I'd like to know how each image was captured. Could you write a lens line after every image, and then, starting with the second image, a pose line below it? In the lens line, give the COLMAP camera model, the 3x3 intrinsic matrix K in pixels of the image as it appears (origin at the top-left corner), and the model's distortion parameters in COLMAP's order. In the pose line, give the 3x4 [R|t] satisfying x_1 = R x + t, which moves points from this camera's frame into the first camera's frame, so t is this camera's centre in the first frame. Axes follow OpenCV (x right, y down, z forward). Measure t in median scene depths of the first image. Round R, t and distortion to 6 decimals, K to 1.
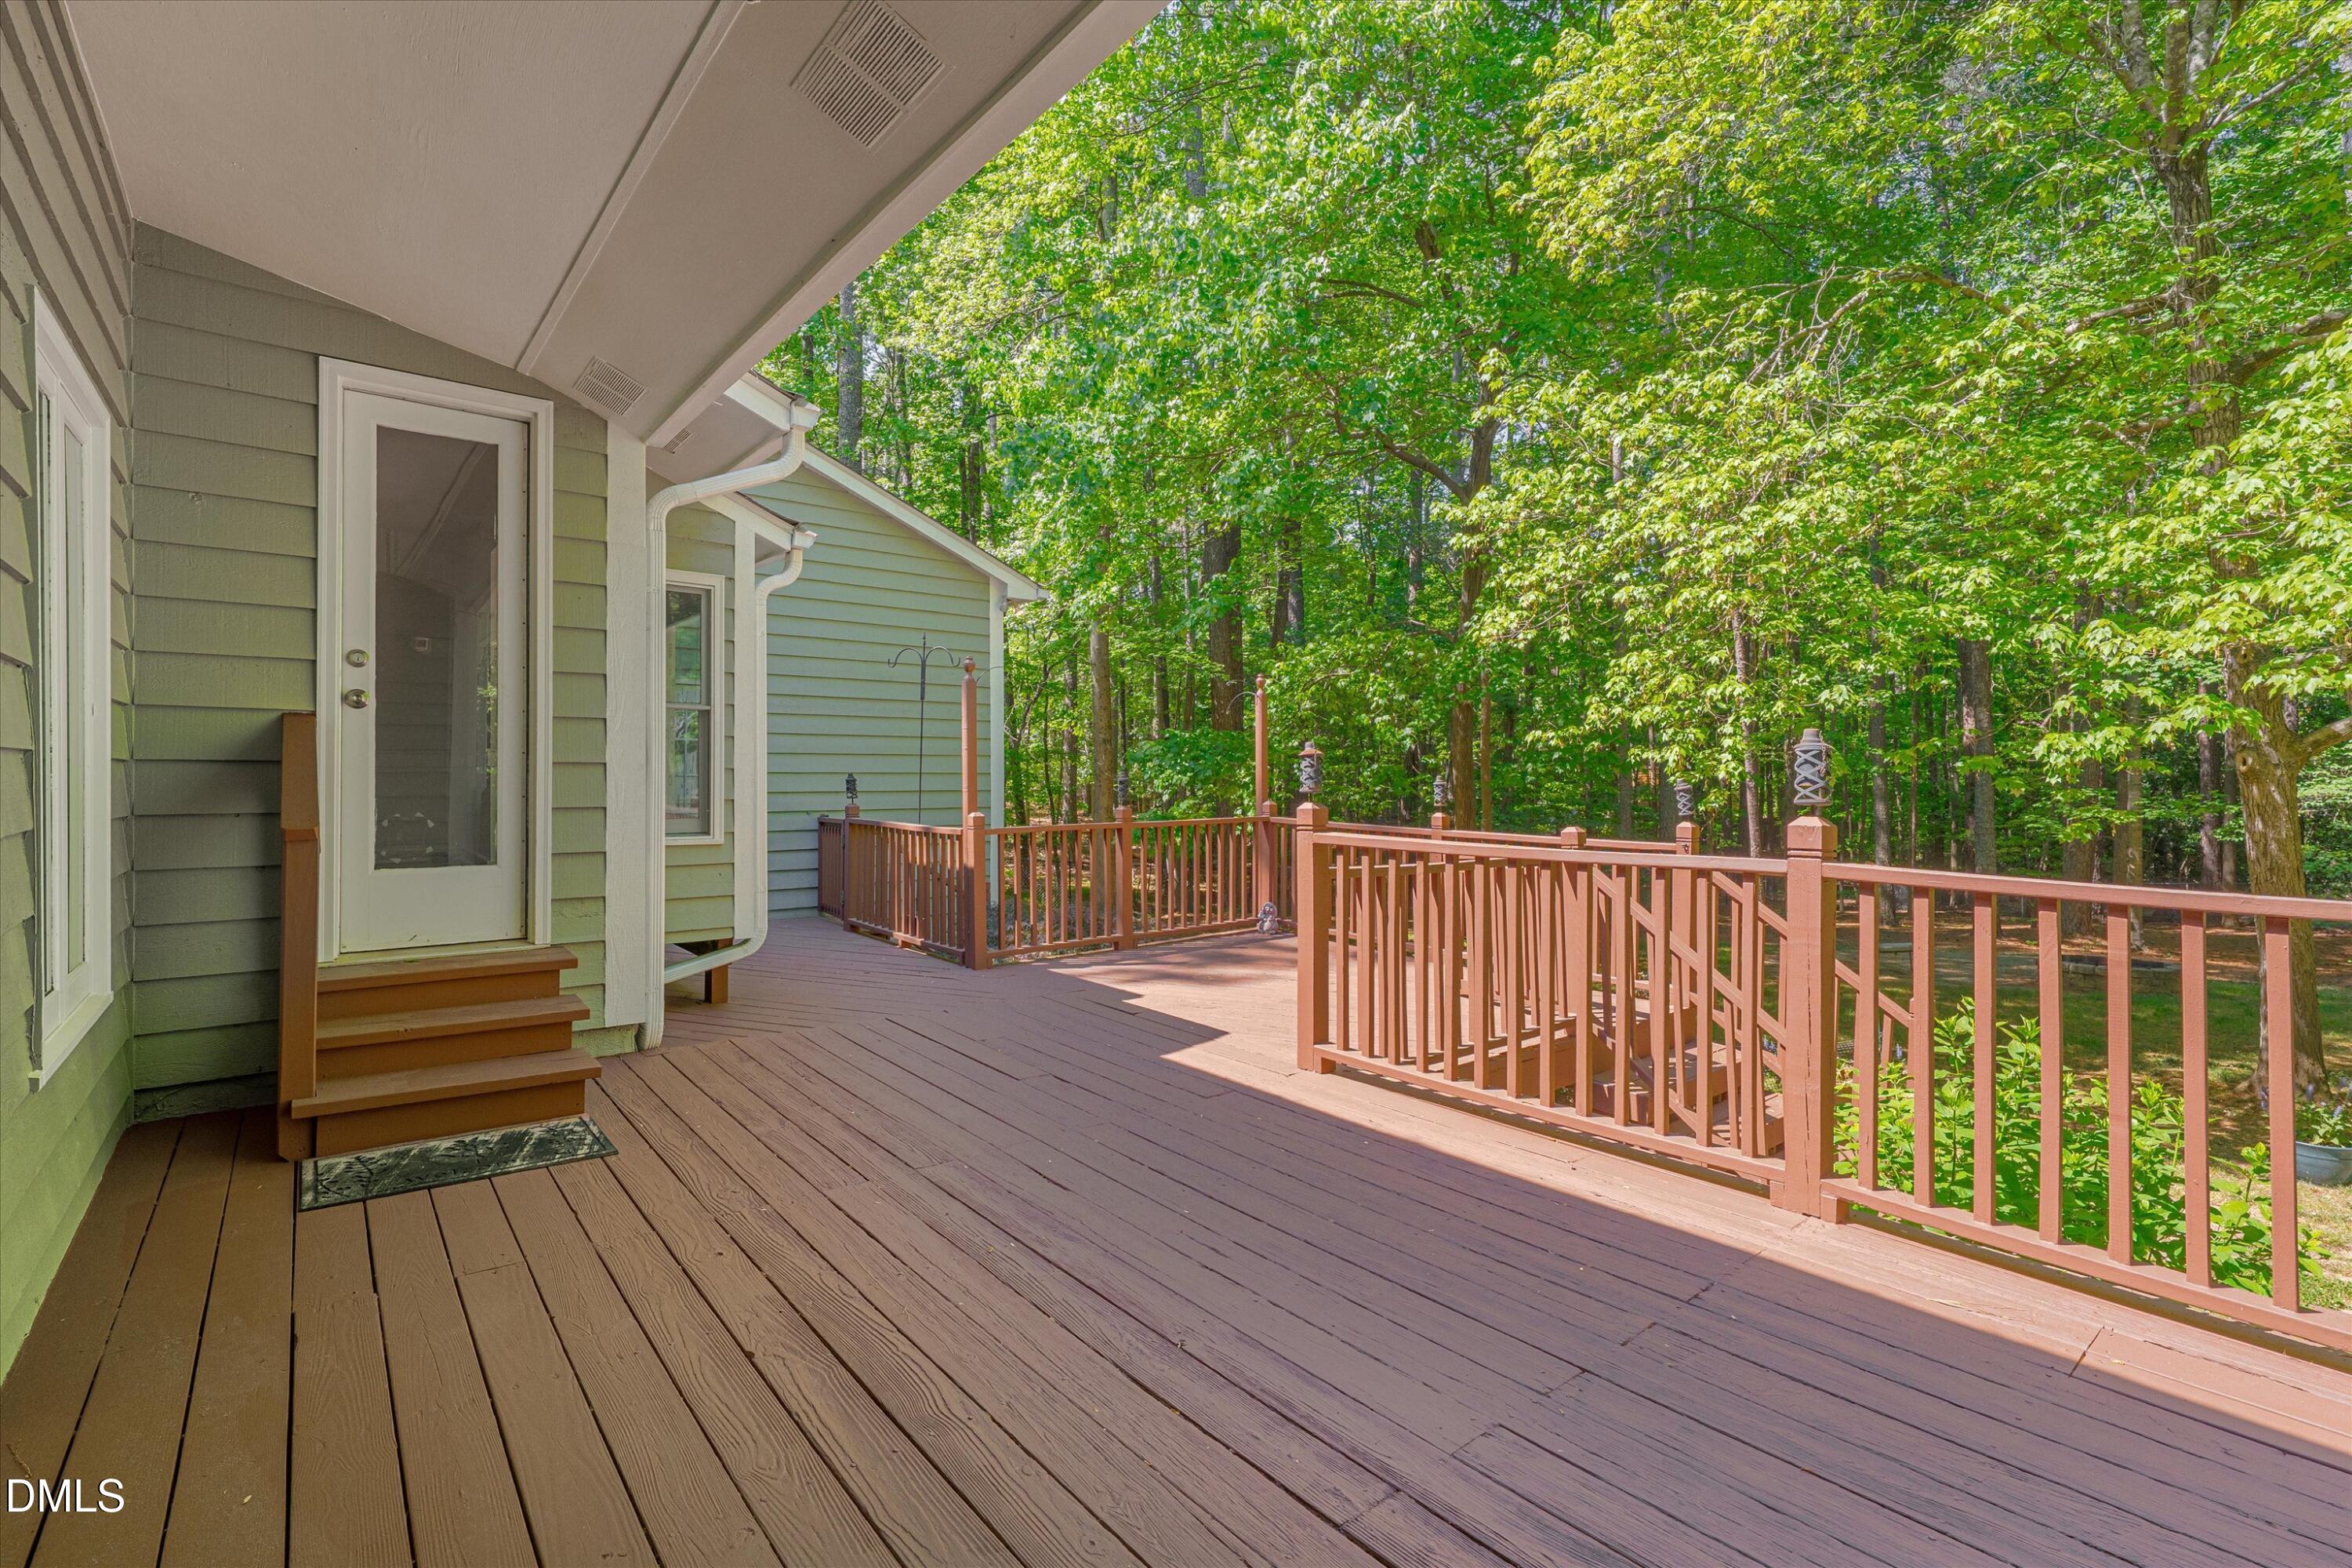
lens RADIAL K [[1068.2, 0, 1180.4], [0, 1068.2, 779.9], [0, 0, 1]] dist [0.016228, 0.000160]
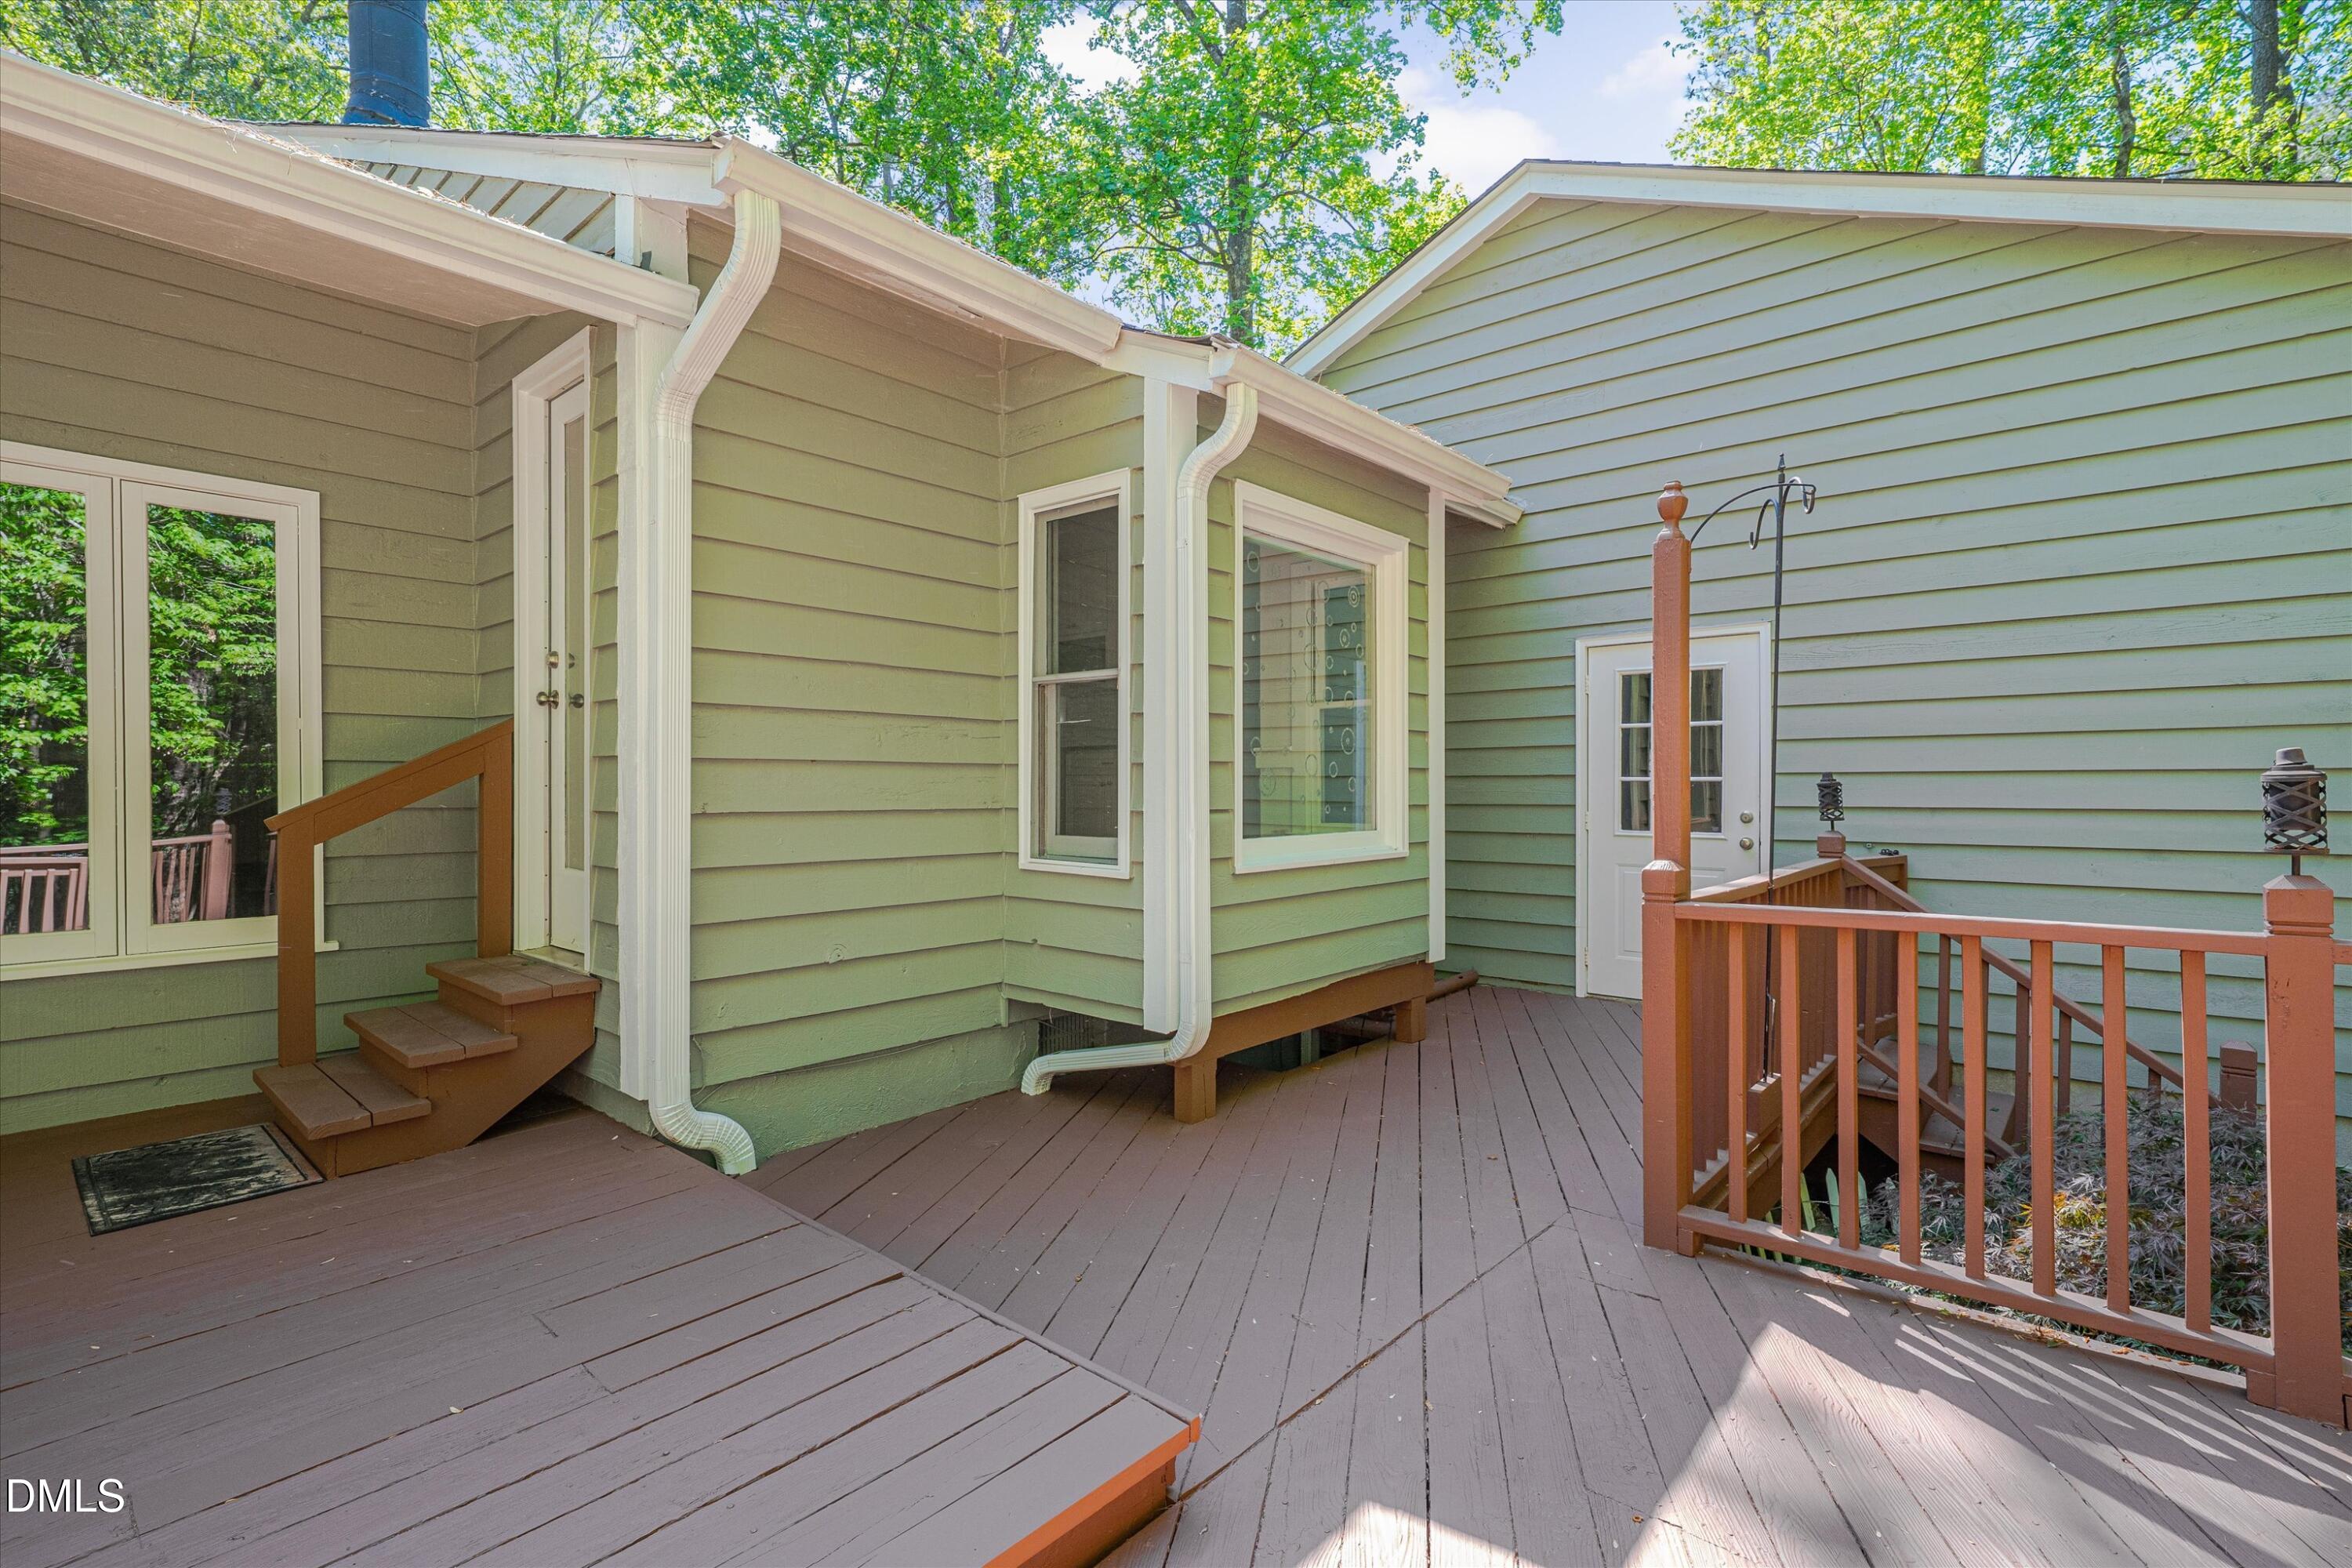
lens RADIAL K [[1068.2, 0, 1172.8], [0, 1068.2, 793.2], [0, 0, 1]] dist [0.016228, 0.000160]
pose [[0.153385, 0.006772, -0.988143, 0.221323], [-0.004740, 0.999970, 0.006117, 0.003812], [0.988155, 0.003746, 0.153412, 0.925729]]
